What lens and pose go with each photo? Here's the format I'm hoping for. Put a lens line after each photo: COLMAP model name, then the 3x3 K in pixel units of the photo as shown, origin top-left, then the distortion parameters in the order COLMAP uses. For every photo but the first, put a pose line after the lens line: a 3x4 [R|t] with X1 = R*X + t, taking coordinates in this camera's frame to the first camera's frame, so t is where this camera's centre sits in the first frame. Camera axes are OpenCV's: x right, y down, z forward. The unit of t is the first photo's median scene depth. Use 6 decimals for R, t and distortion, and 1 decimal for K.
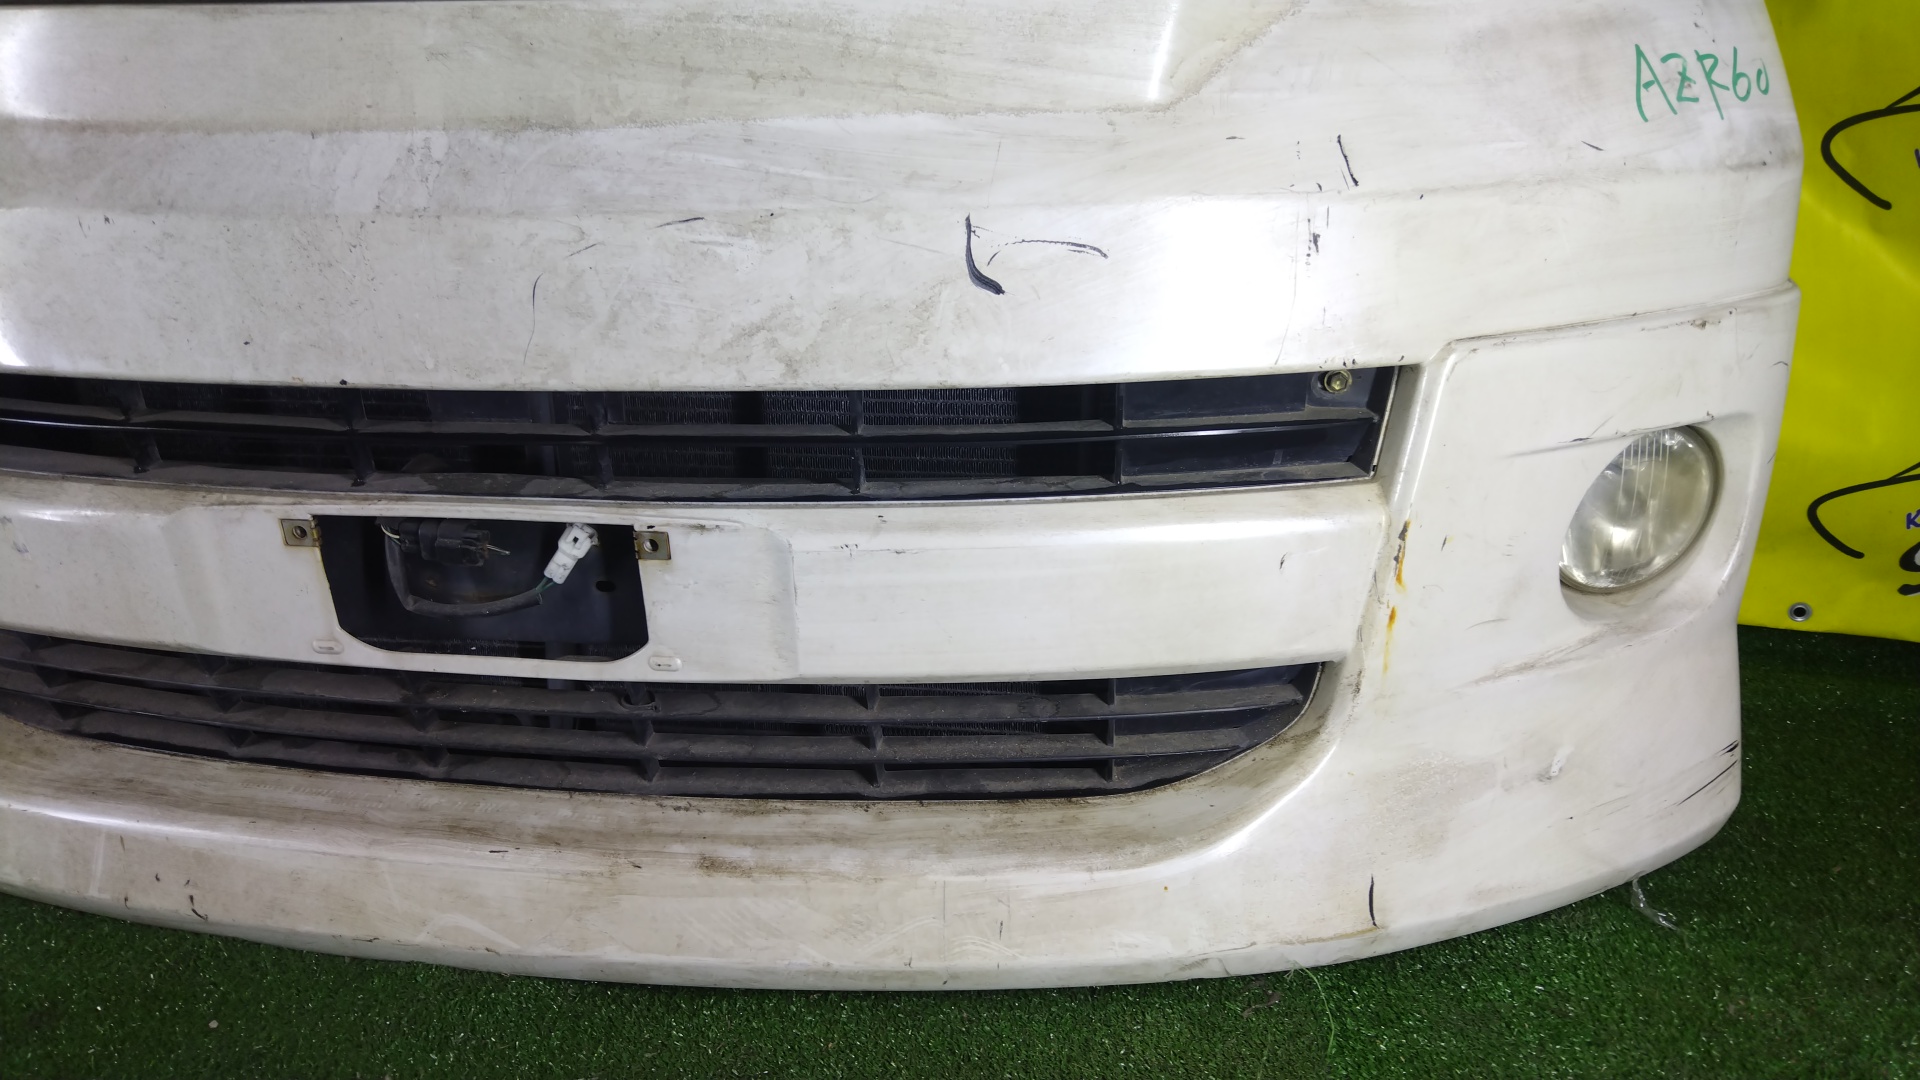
lens RADIAL K [[1311.6, 0, 944.0], [0, 1311.6, 534.9], [0, 0, 1]] dist [-0.010882, 0.017032]
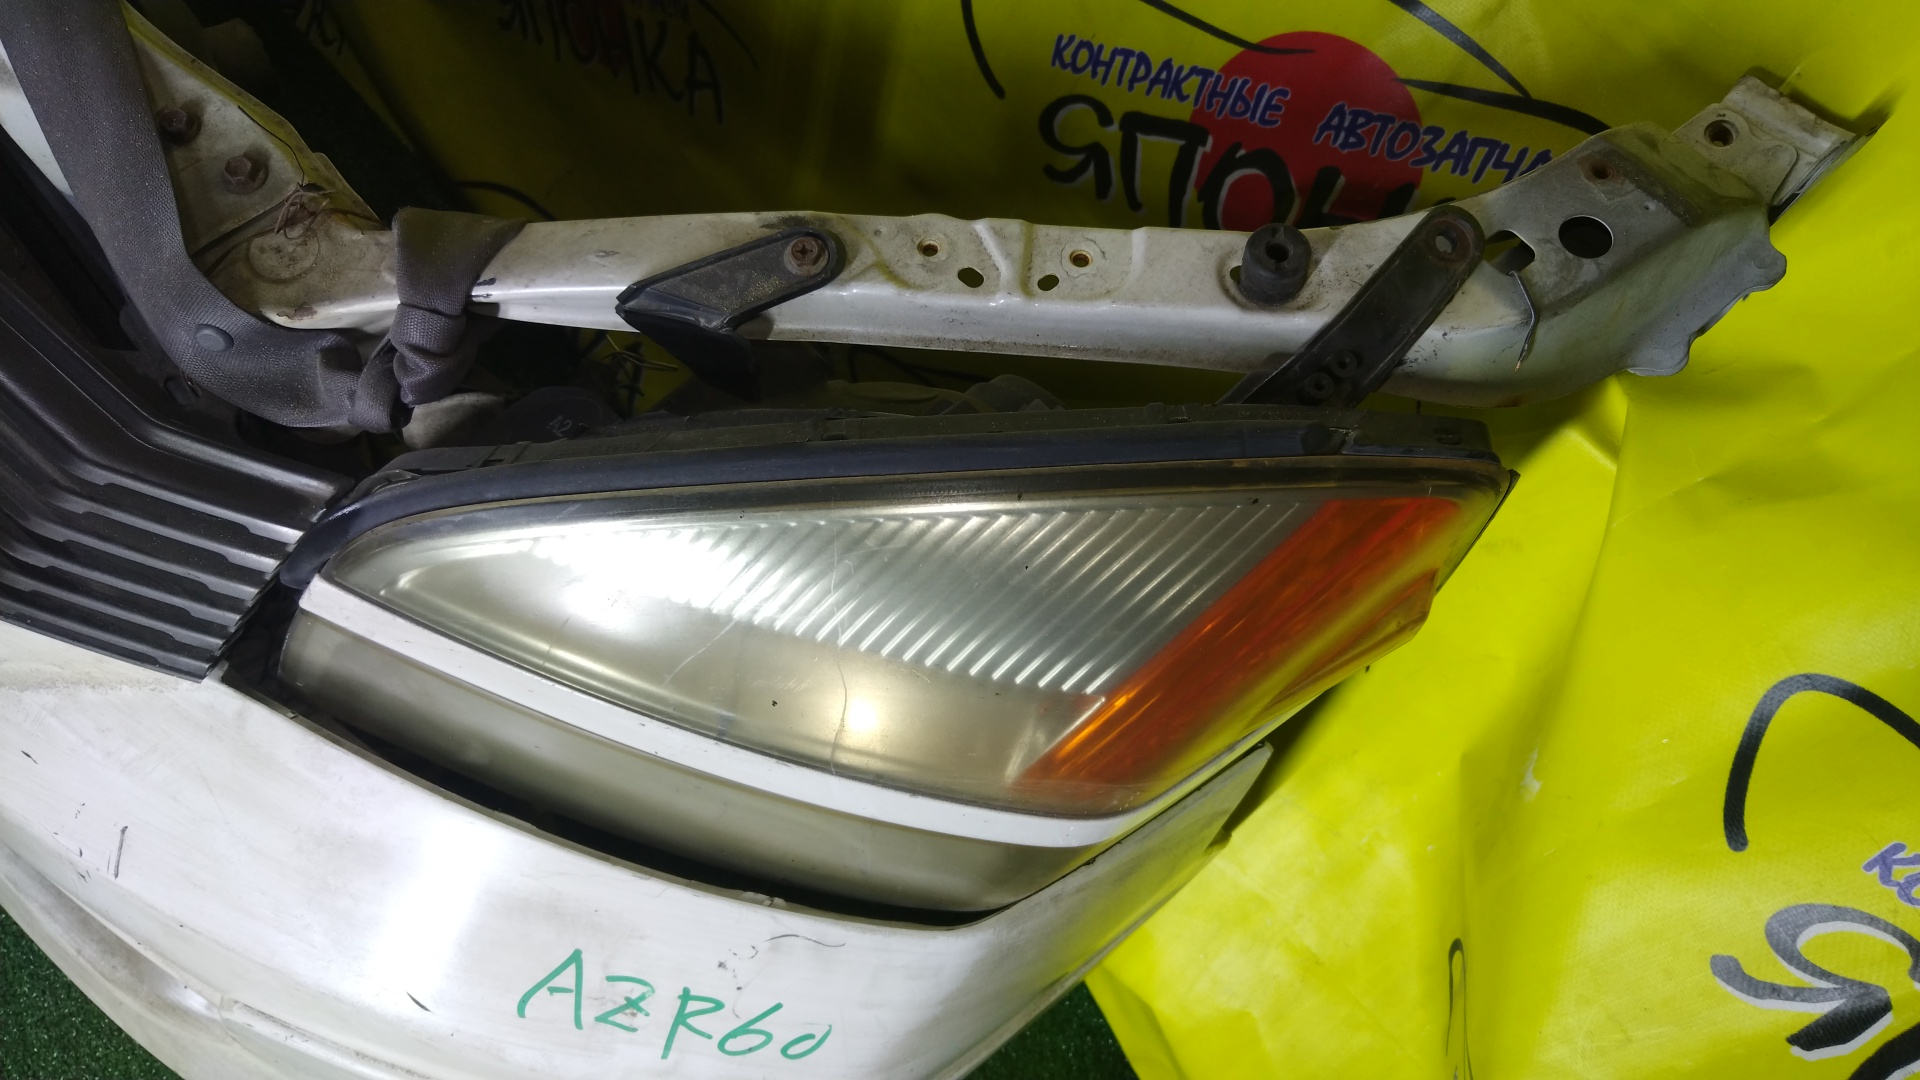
lens RADIAL K [[1311.6, 0, 945.6], [0, 1311.6, 534.3], [0, 0, 1]] dist [-0.010882, 0.017032]
pose [[0.738775, 0.656320, -0.153151, 0.647674], [-0.475573, 0.668693, 0.571559, -1.086669], [0.477537, -0.349419, 0.806142, 0.565632]]
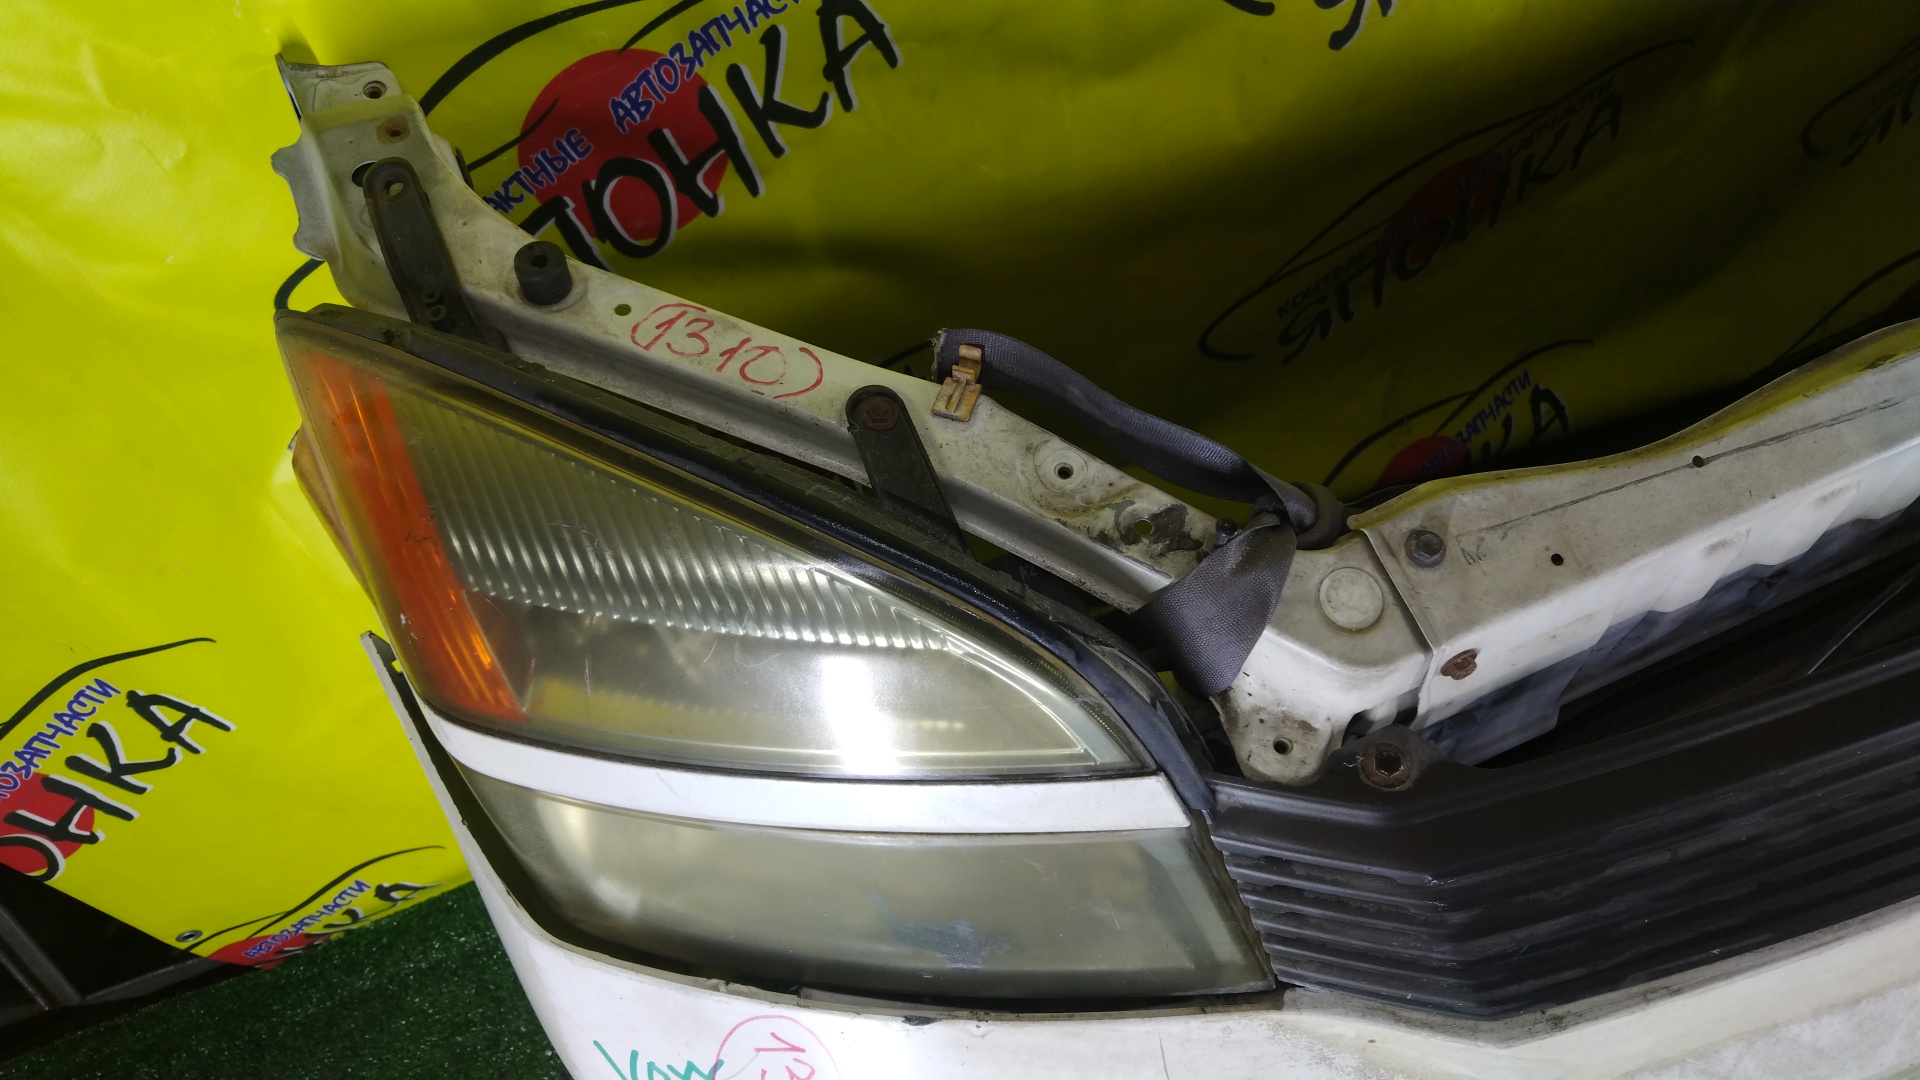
lens RADIAL K [[1311.6, 0, 957.8], [0, 1311.6, 543.0], [0, 0, 1]] dist [-0.010882, 0.017032]
pose [[0.866564, -0.440797, 0.234021, -1.199944], [0.235886, 0.774995, 0.586293, -1.164786], [-0.439801, -0.452858, 0.775561, 0.680897]]
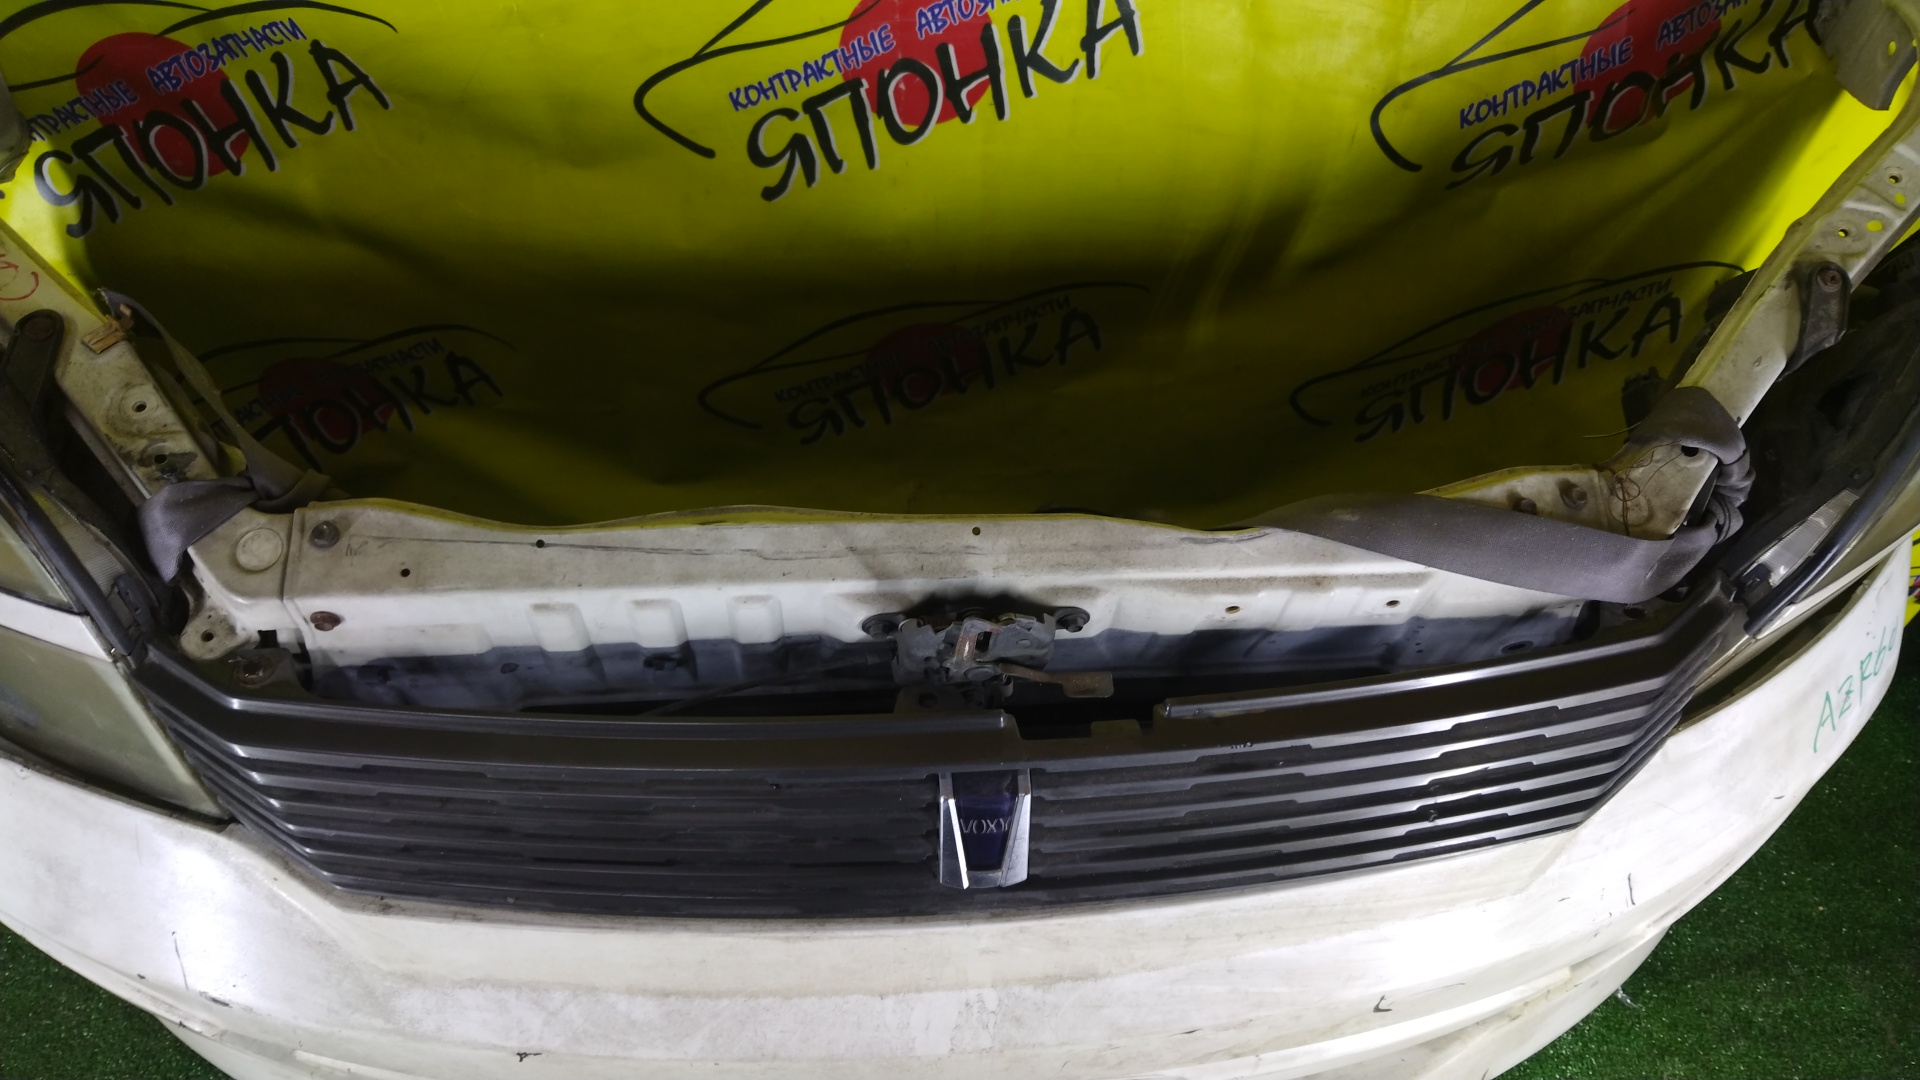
lens RADIAL K [[1311.6, 0, 951.7], [0, 1311.6, 542.6], [0, 0, 1]] dist [-0.010882, 0.017032]
pose [[0.978972, -0.126283, 0.160208, -0.515647], [0.014691, 0.826958, 0.562072, -1.244164], [-0.203465, -0.547899, 0.811424, 0.201122]]
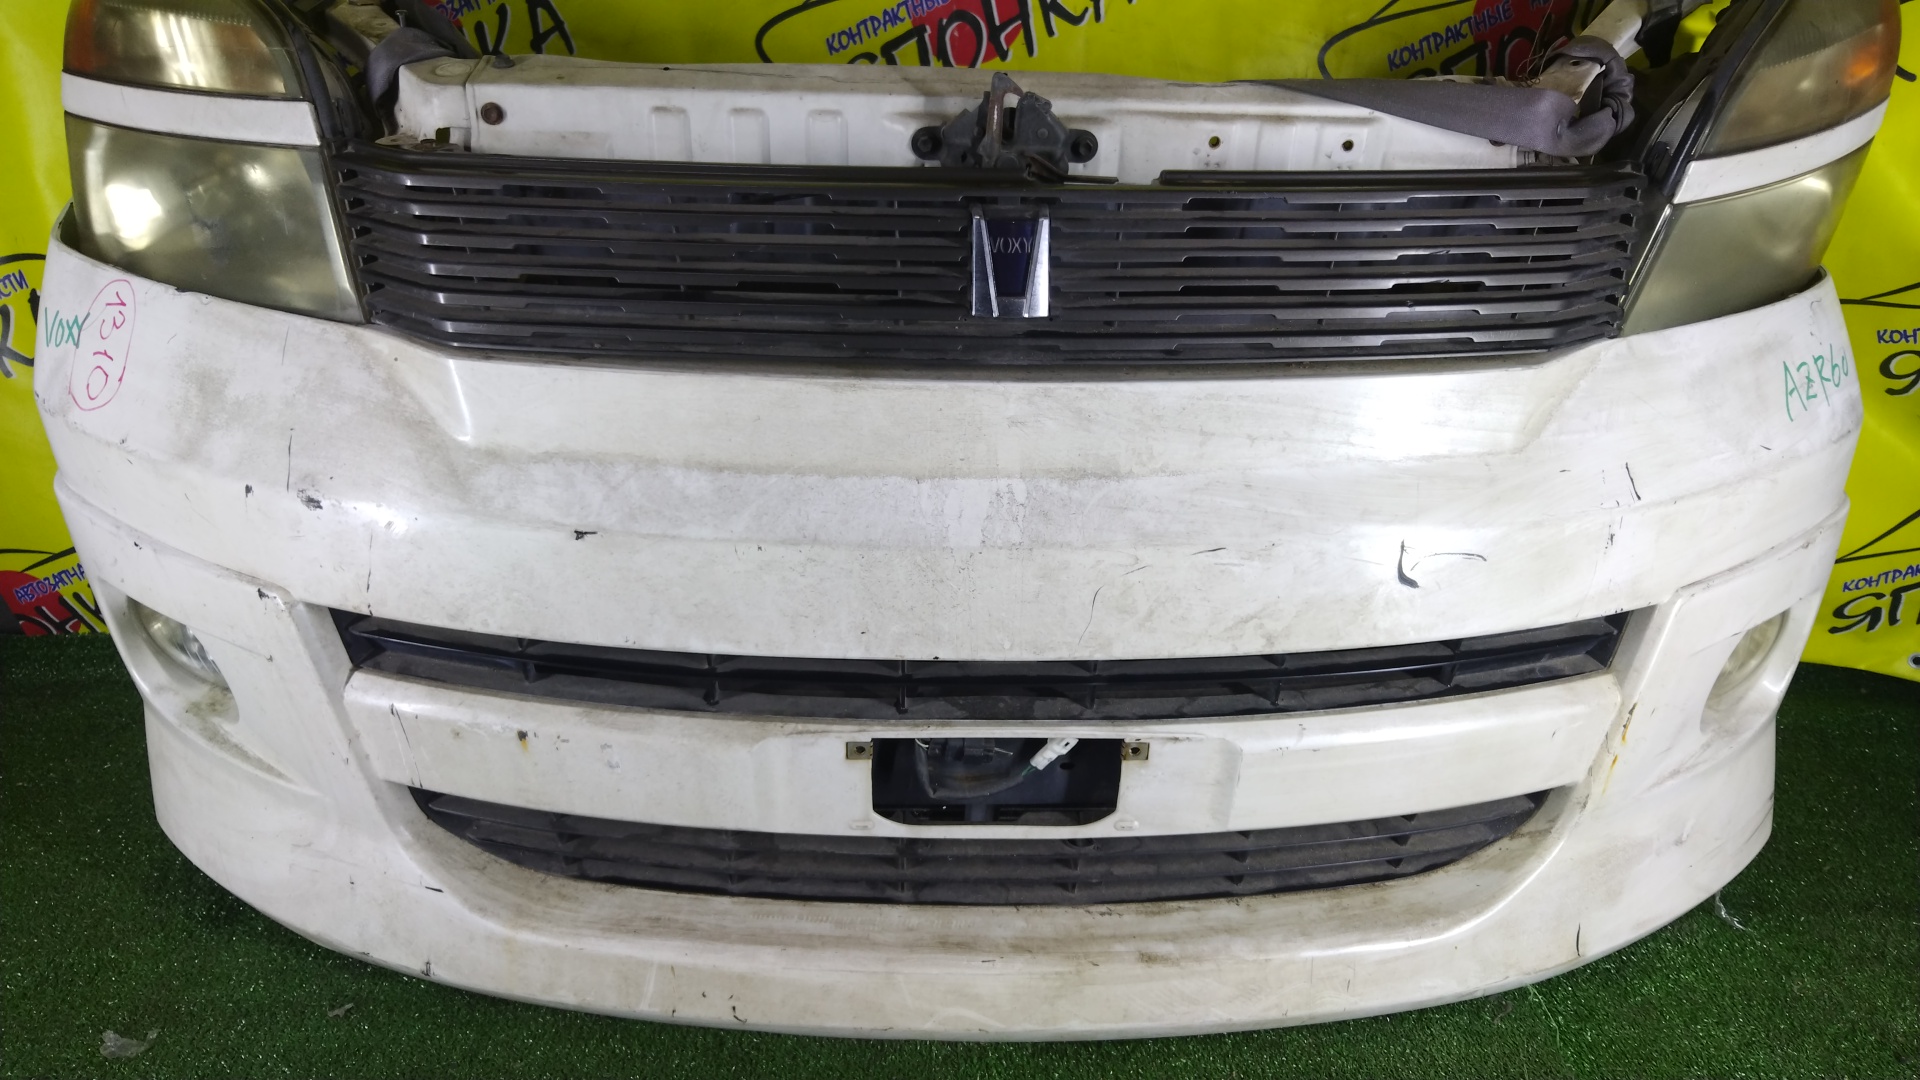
lens RADIAL K [[1311.6, 0, 951.5], [0, 1311.6, 539.7], [0, 0, 1]] dist [-0.010882, 0.017032]
pose [[0.987401, -0.039088, 0.153332, -0.601337], [0.021499, 0.993163, 0.114736, -0.365314], [-0.156768, -0.109995, 0.981491, -0.288238]]
